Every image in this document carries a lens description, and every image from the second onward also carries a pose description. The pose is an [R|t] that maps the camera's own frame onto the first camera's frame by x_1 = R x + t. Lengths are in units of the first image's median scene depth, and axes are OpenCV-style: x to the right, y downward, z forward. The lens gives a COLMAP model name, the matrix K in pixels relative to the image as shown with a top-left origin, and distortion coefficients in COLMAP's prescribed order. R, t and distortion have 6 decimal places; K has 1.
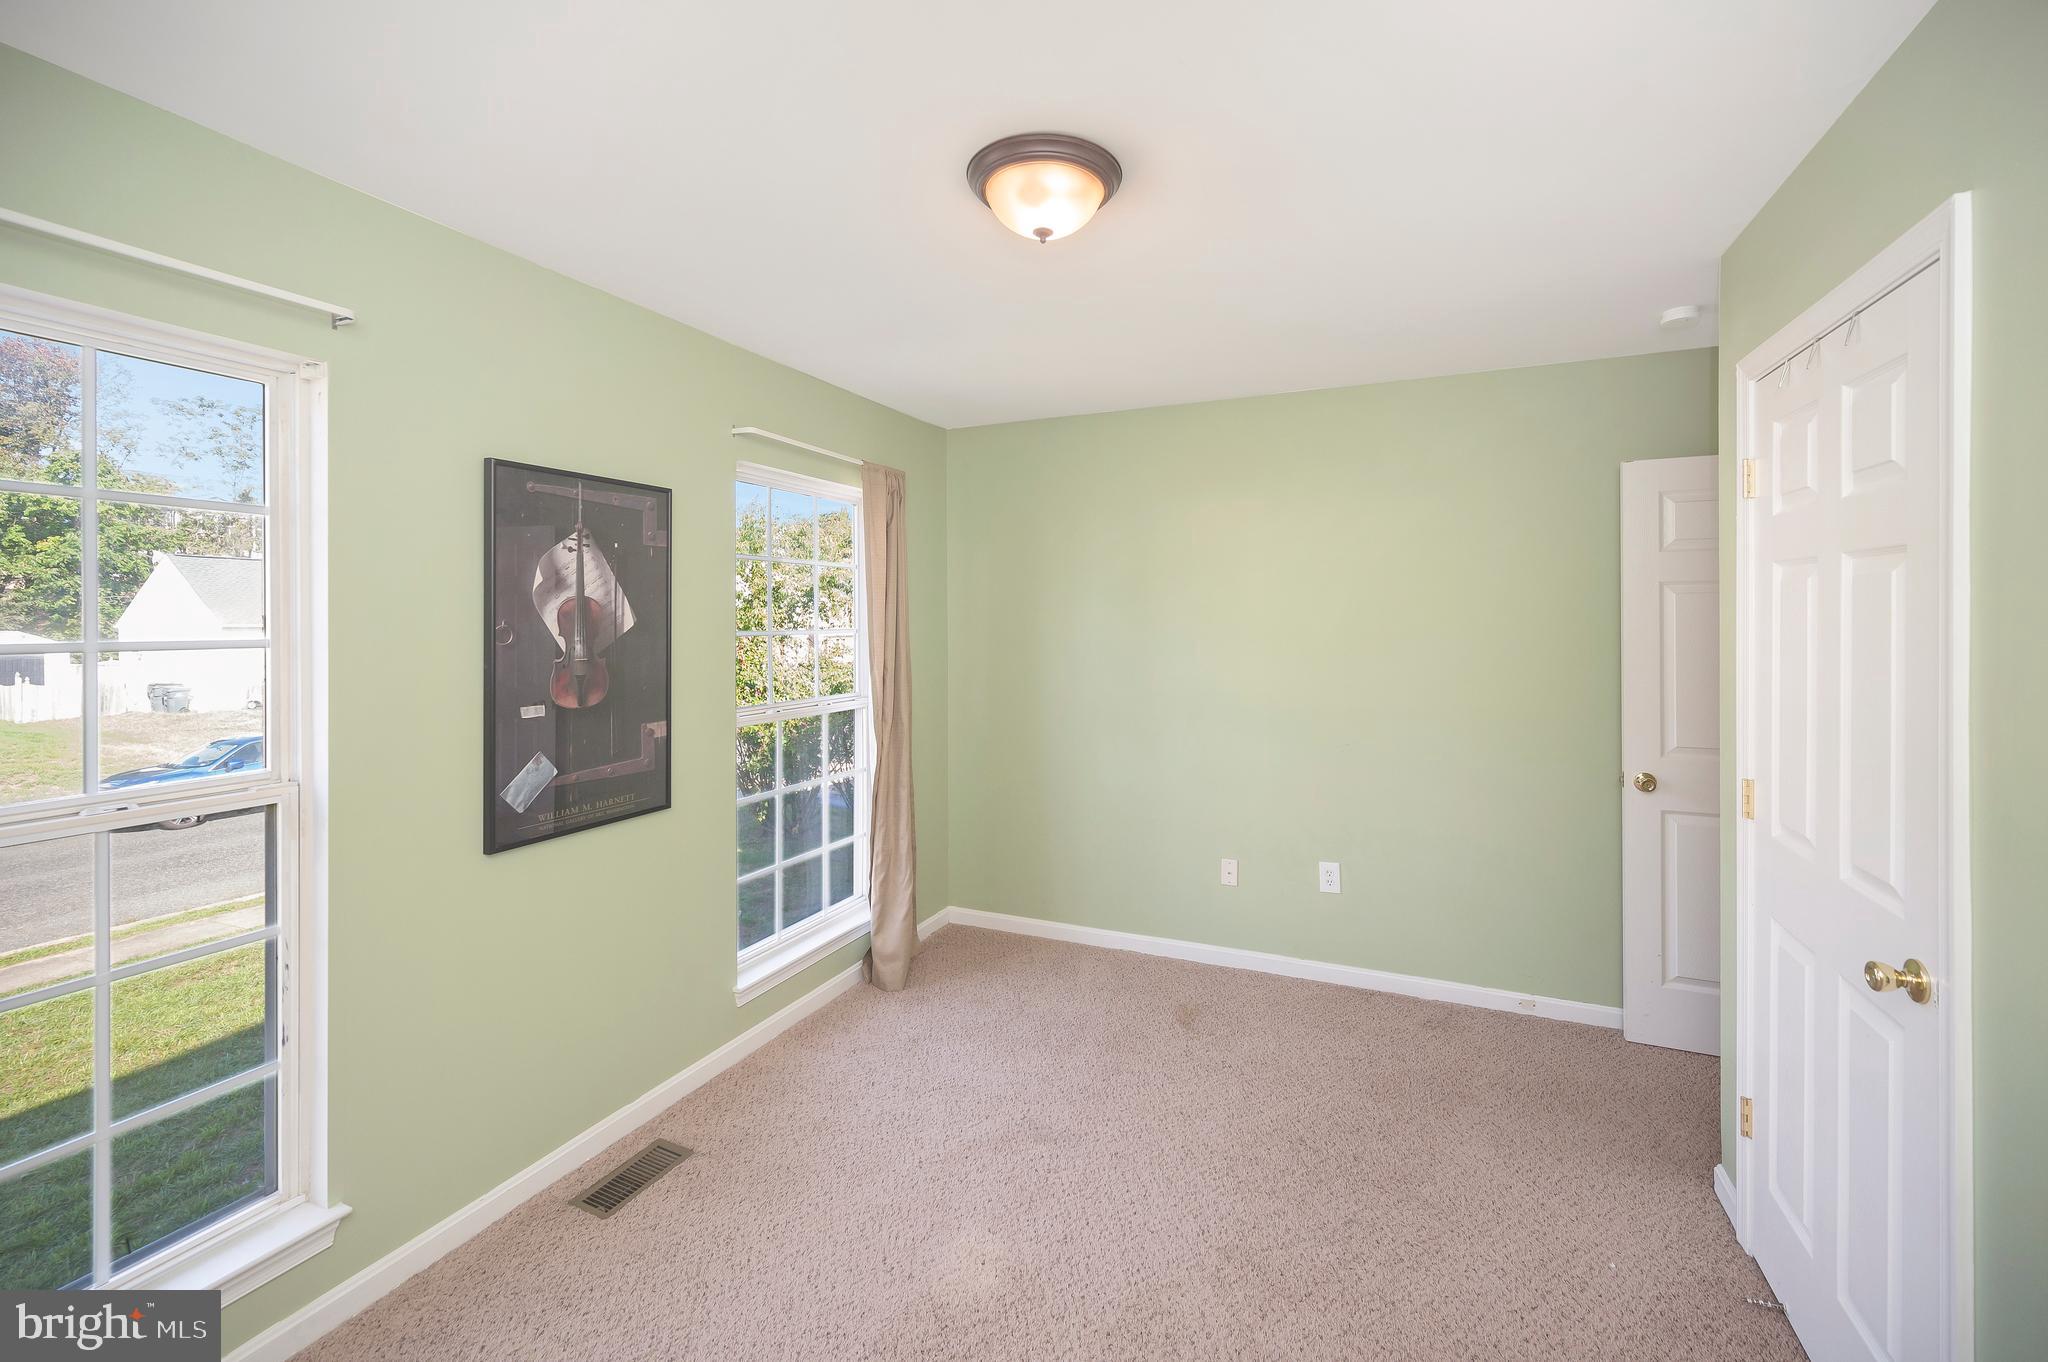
lens RADIAL K [[842.0, 0, 1027.2], [0, 842.0, 621.0], [0, 0, 1]] dist [0.000409, -0.000258]
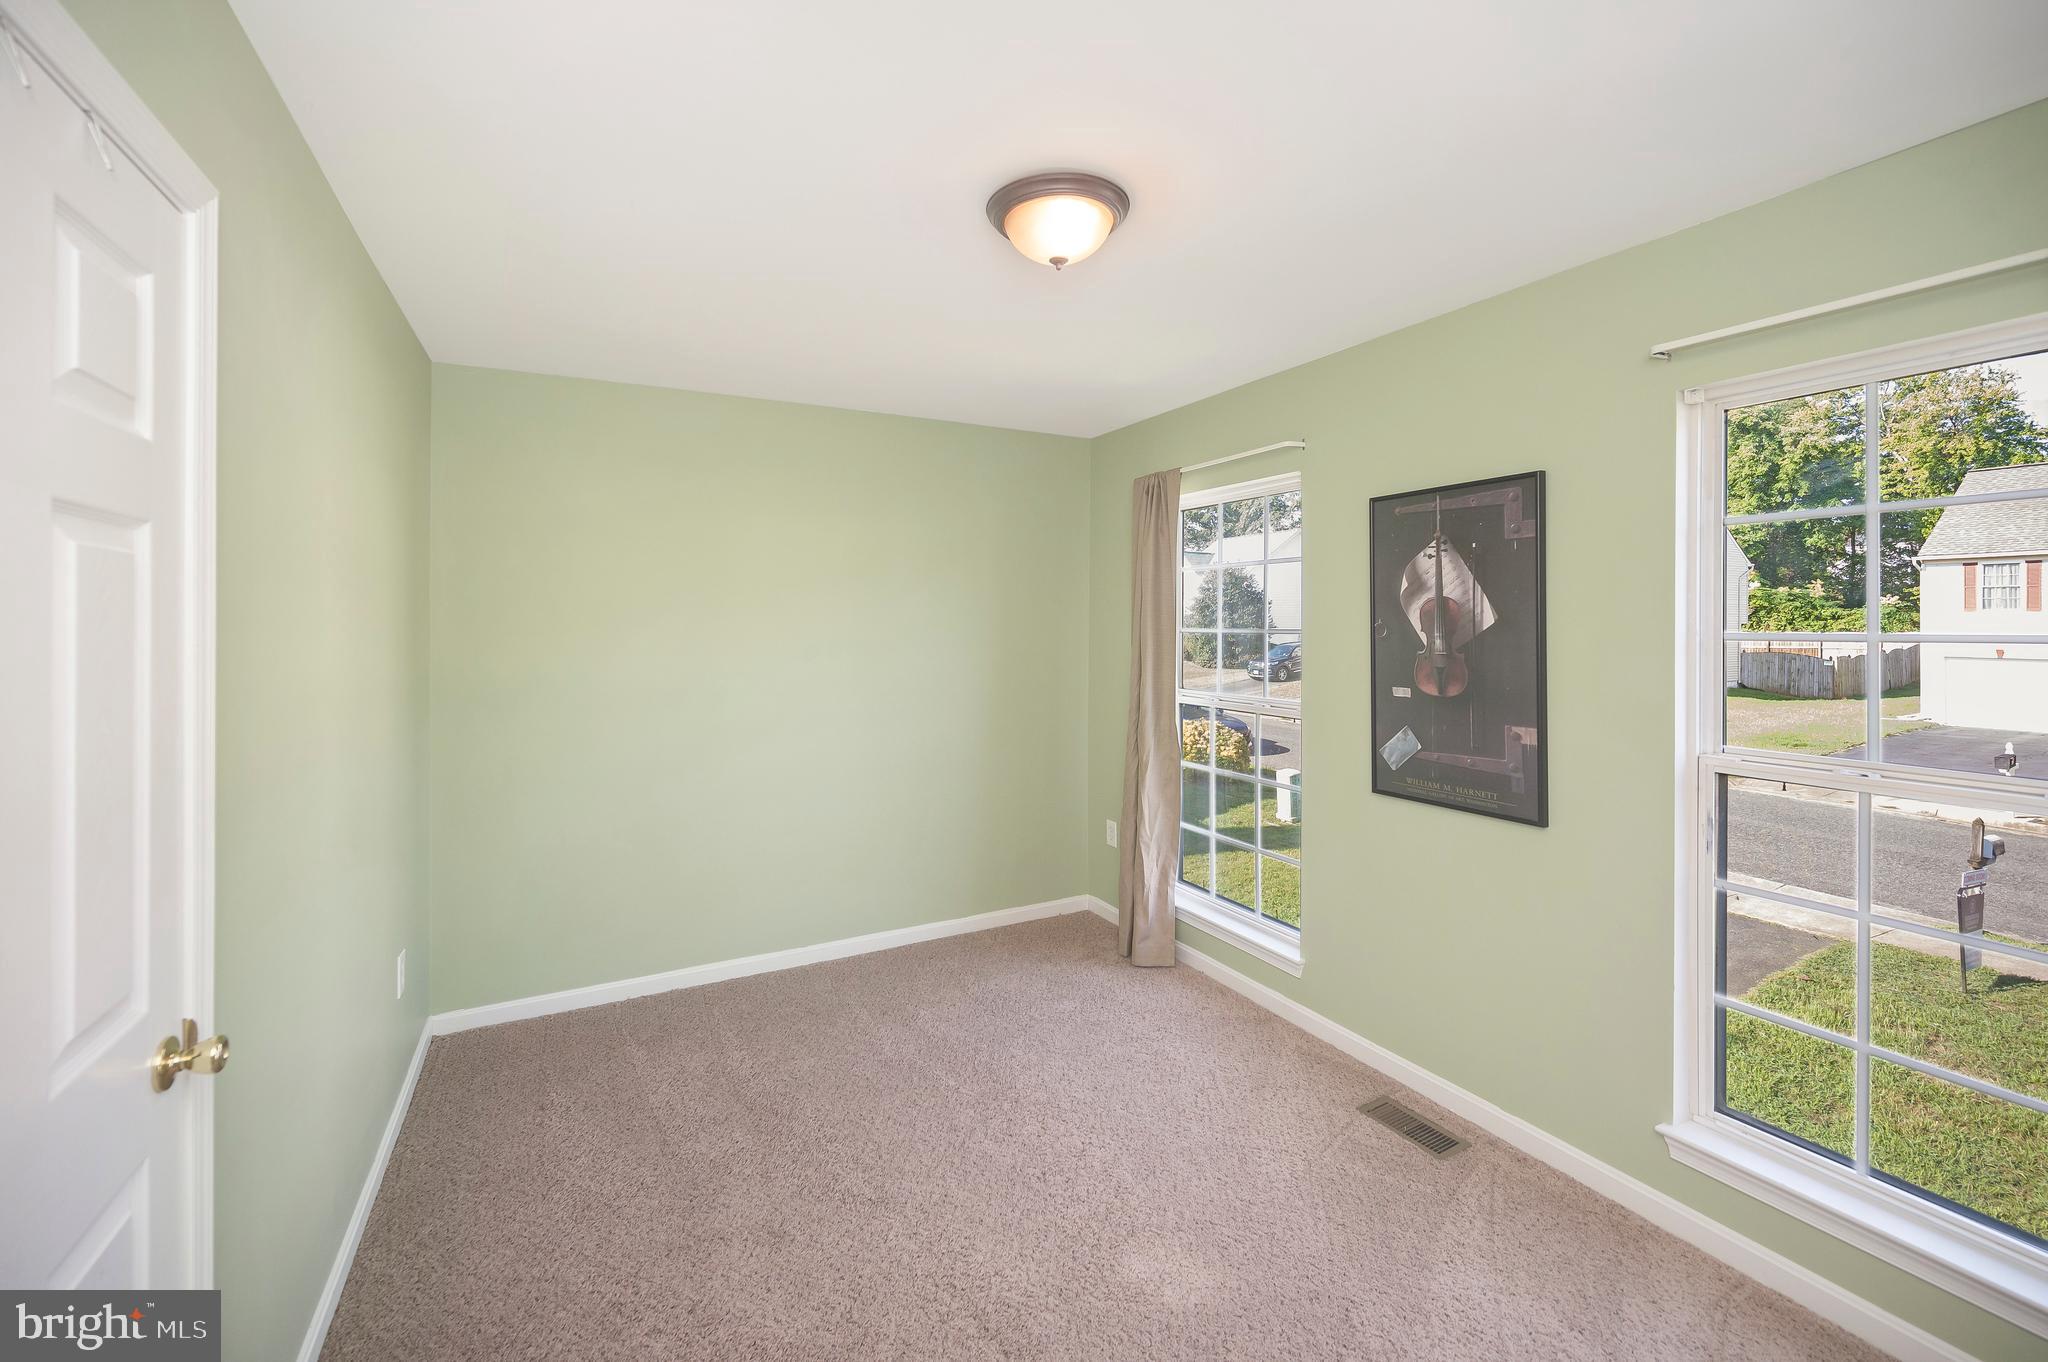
lens RADIAL K [[842.0, 0, 1026.9], [0, 842.0, 624.4], [0, 0, 1]] dist [0.000409, -0.000258]
pose [[-0.604691, -0.000531, -0.796460, 0.696546], [-0.001919, 0.999998, 0.000790, 0.007772], [0.796458, 0.002006, -0.604690, 1.242490]]
